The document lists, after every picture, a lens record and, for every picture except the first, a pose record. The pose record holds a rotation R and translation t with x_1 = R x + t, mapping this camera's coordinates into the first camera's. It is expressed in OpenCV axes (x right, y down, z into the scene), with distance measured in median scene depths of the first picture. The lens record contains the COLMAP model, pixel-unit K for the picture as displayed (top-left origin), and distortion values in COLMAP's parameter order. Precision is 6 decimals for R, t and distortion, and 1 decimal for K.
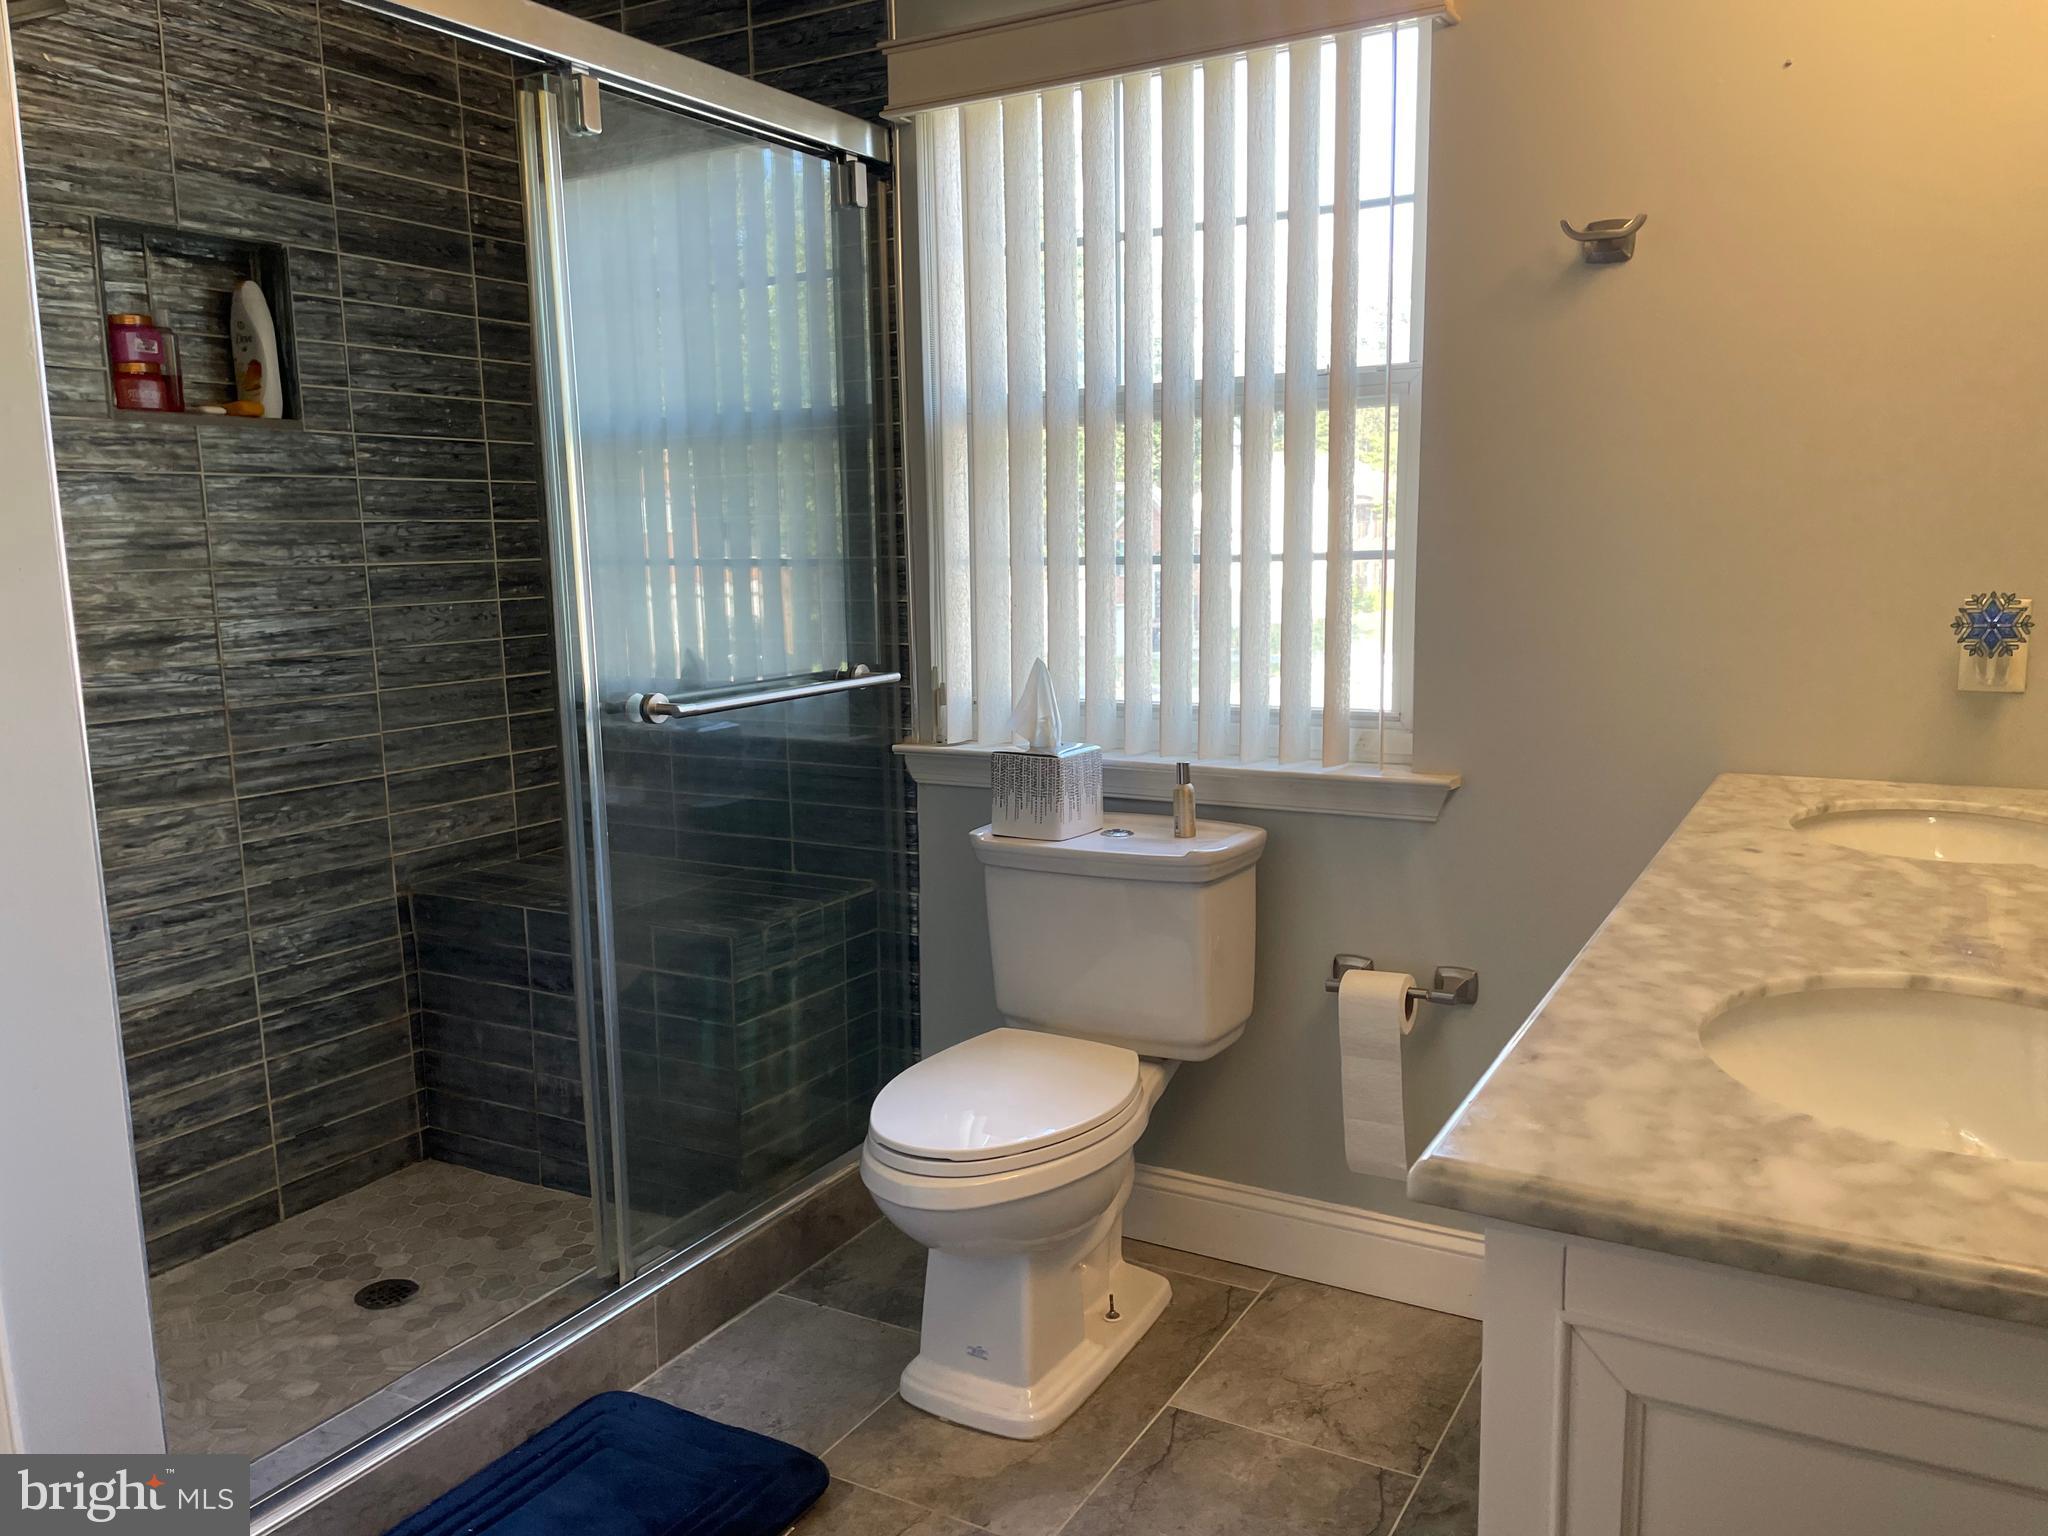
lens RADIAL K [[1542.6, 0, 1024.0], [0, 1542.6, 768.0], [0, 0, 1]] dist [0.092930, -0.119293]
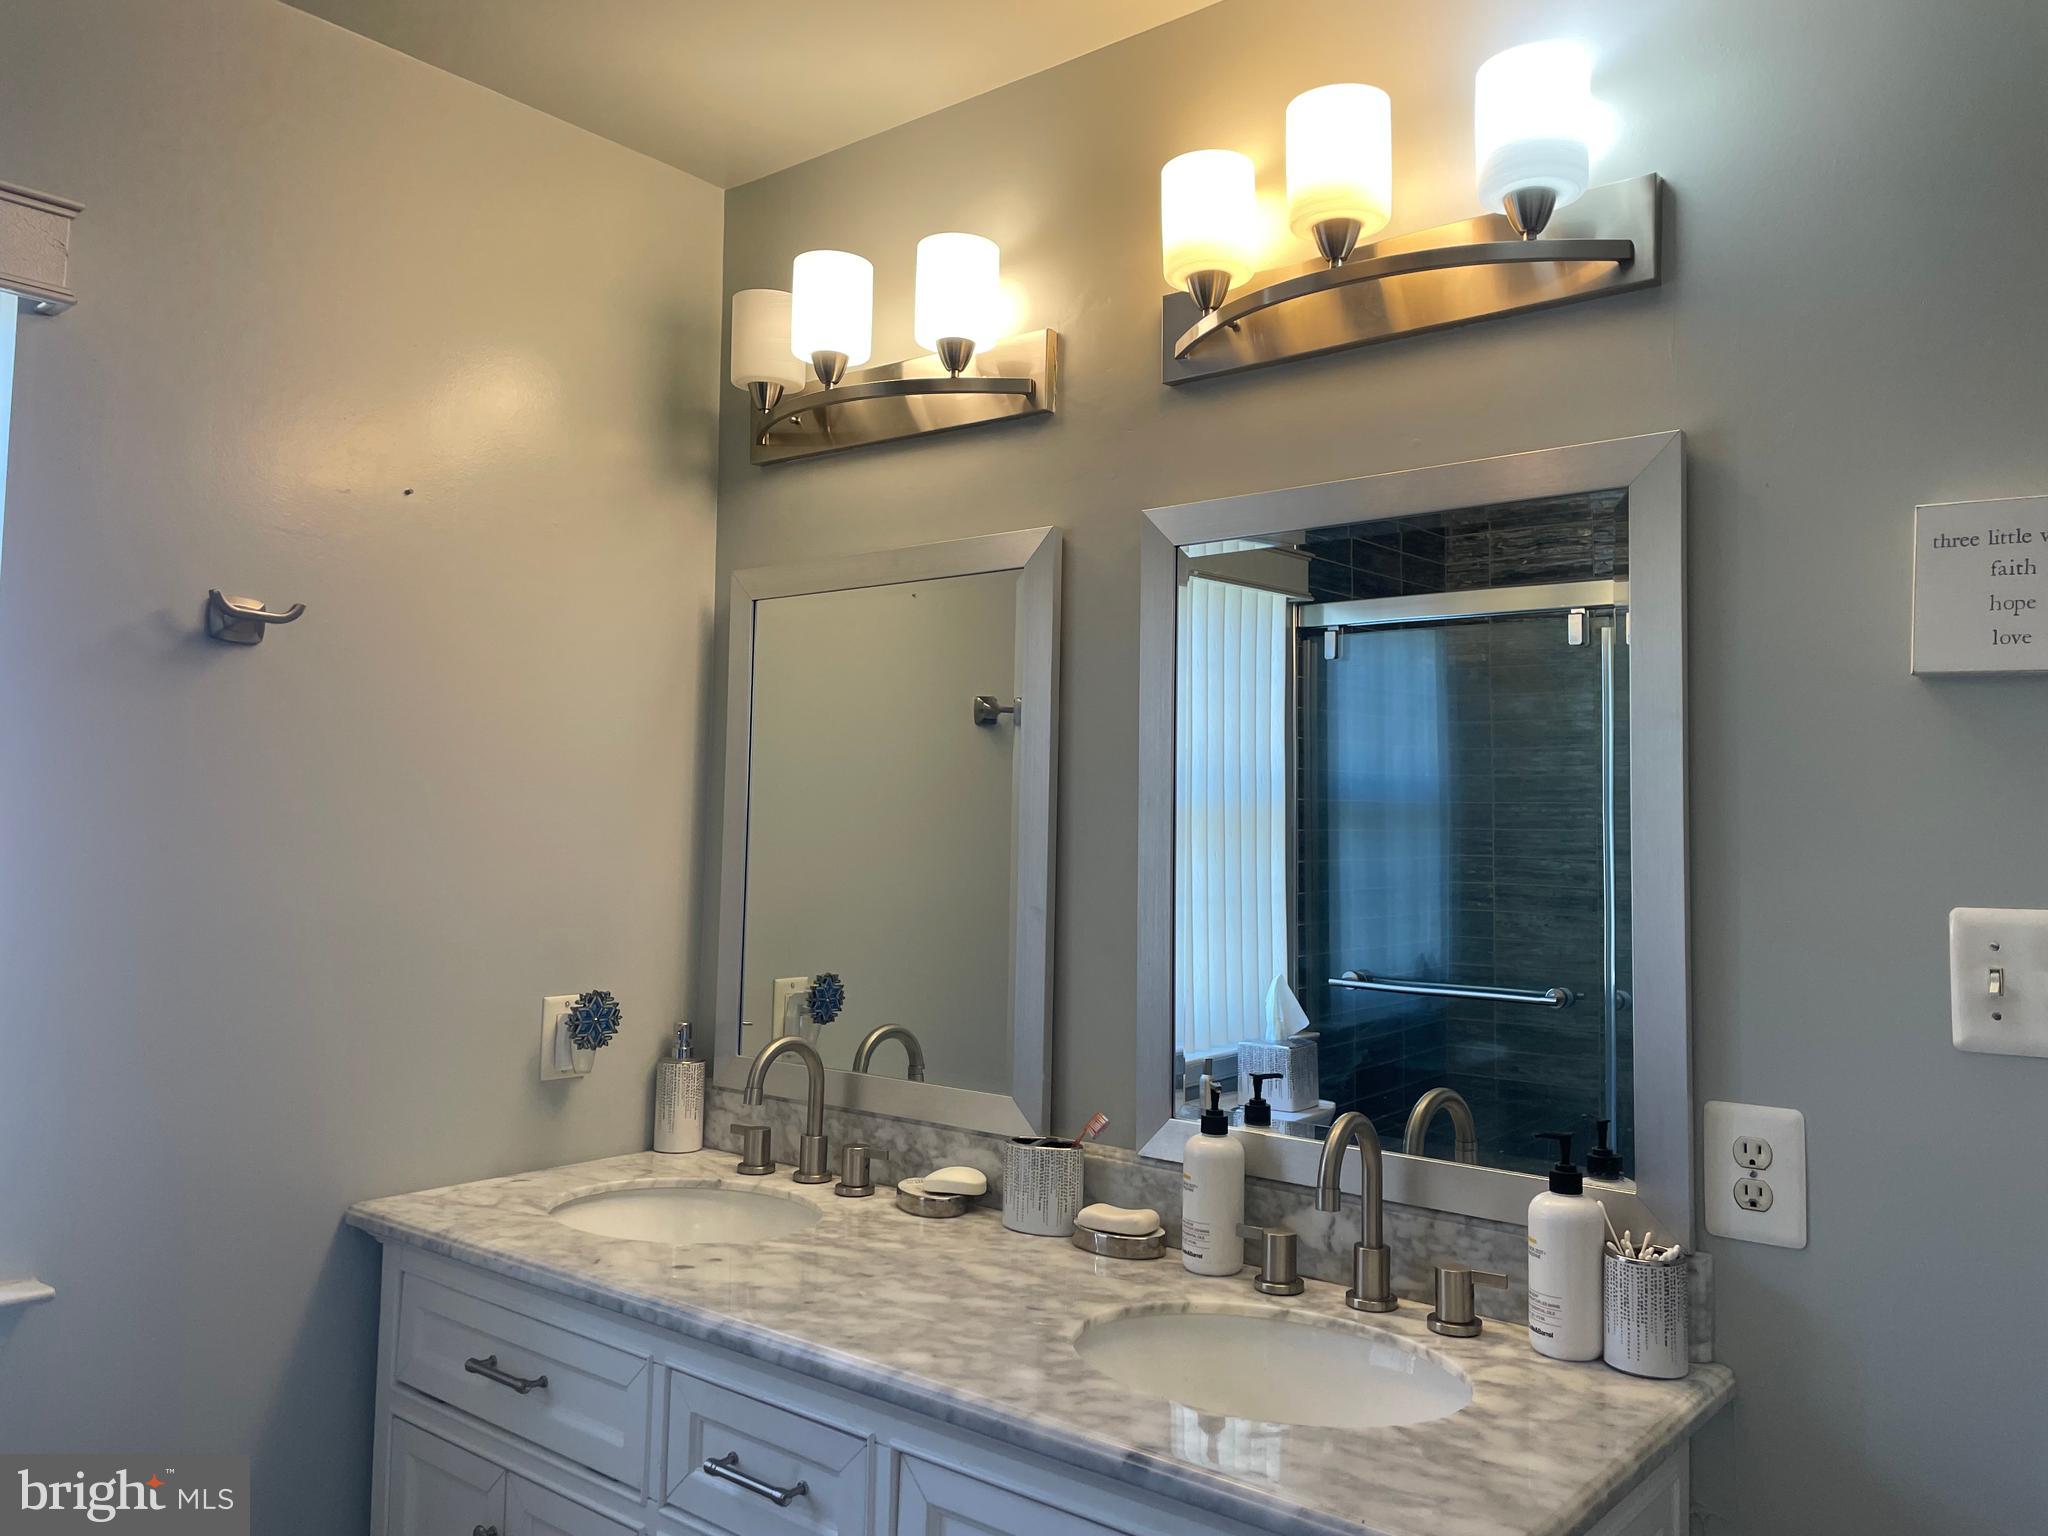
lens RADIAL K [[1542.6, 0, 1024.0], [0, 1542.6, 768.0], [0, 0, 1]] dist [0.092930, -0.119293]
pose [[0.158480, 0.072784, 0.984676, -0.987165], [0.124011, 0.987915, -0.092982, -0.273732], [-0.979543, 0.136847, 0.147539, 1.057085]]
